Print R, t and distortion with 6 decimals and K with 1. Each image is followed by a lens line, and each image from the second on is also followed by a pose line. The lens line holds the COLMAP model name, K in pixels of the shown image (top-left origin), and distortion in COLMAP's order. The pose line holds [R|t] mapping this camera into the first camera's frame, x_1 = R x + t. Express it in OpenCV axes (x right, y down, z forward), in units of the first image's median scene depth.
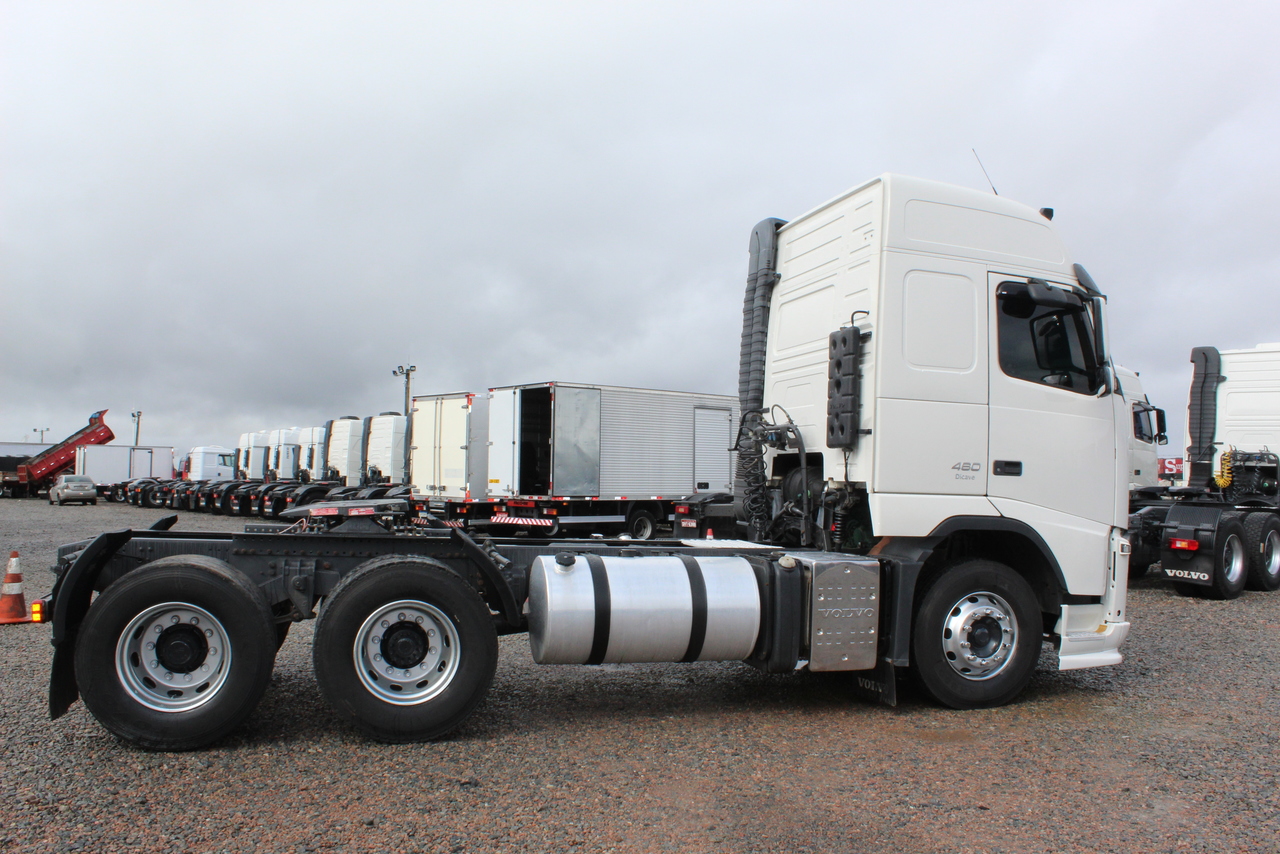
lens RADIAL K [[1083.0, 0, 620.9], [0, 1083.0, 464.7], [0, 0, 1]] dist [-0.073666, -0.000572]
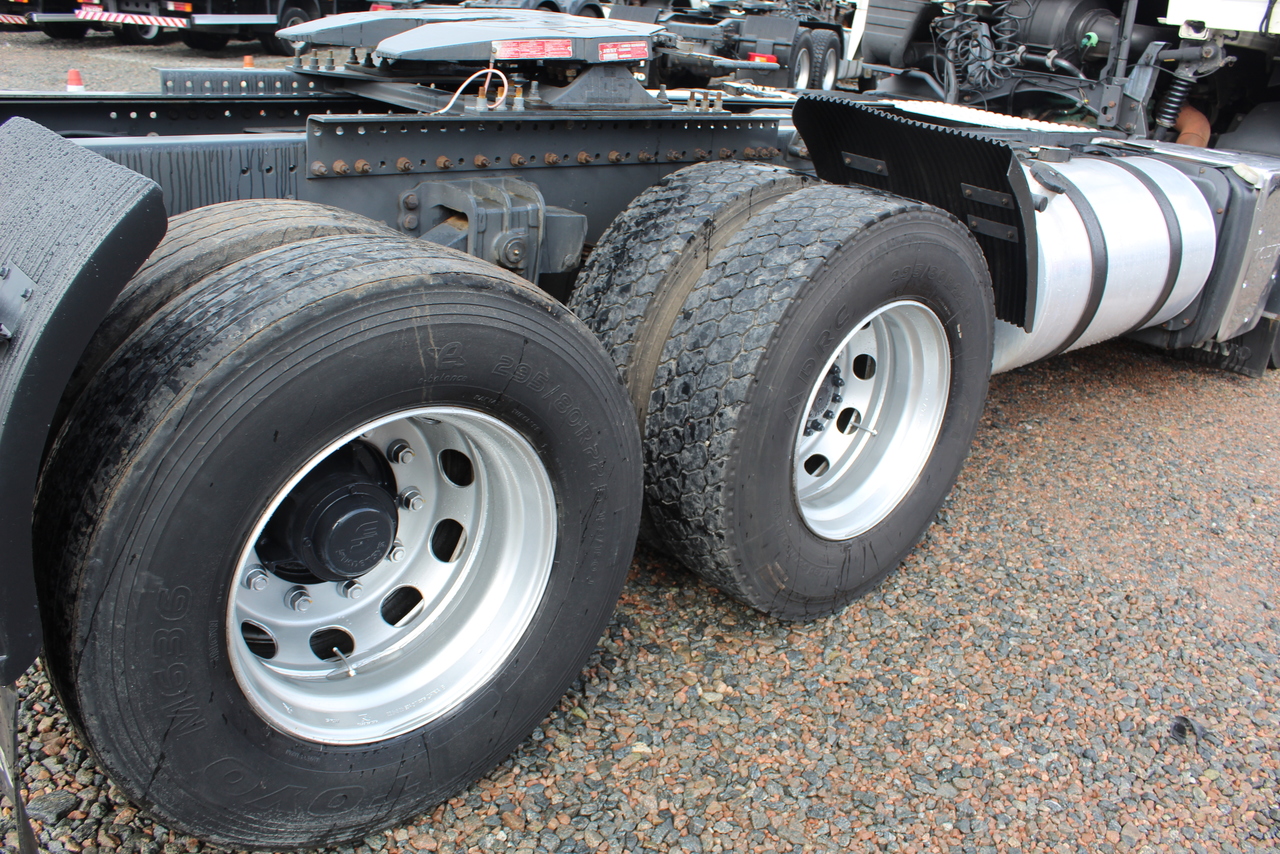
lens RADIAL K [[1080.2, 0, 649.9], [0, 1080.2, 428.6], [0, 0, 1]] dist [-0.170098, 0.159426]
pose [[0.884768, -0.125601, 0.448786, -0.131459], [-0.071197, 0.915263, 0.396515, 0.004977], [-0.460560, -0.382777, 0.800853, 0.201487]]
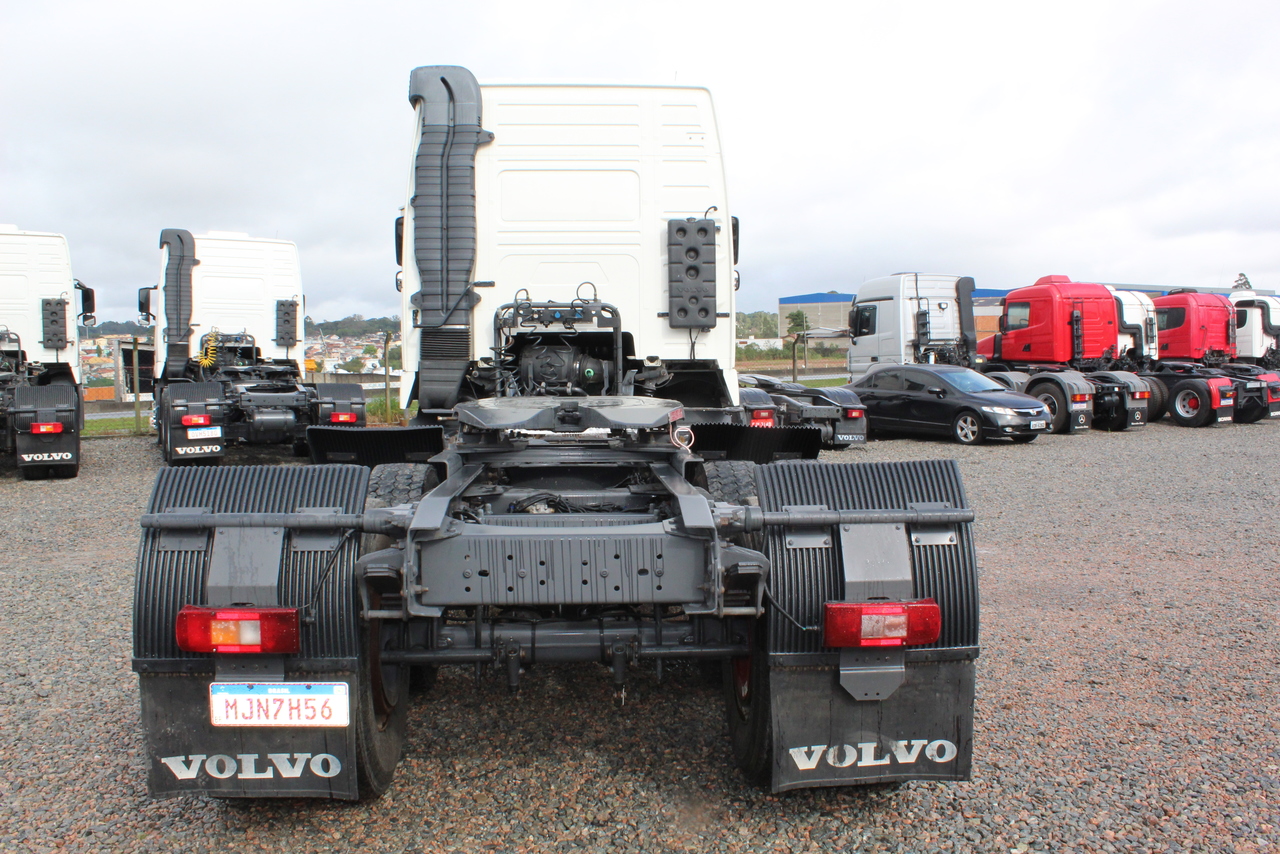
lens RADIAL K [[1080.2, 0, 649.9], [0, 1080.2, 428.6], [0, 0, 1]] dist [-0.170098, 0.159426]
pose [[0.188196, -0.080664, 0.978813, -0.296078], [0.000228, 0.996625, 0.082088, -0.001191], [-0.982132, -0.015226, 0.187579, 0.278857]]
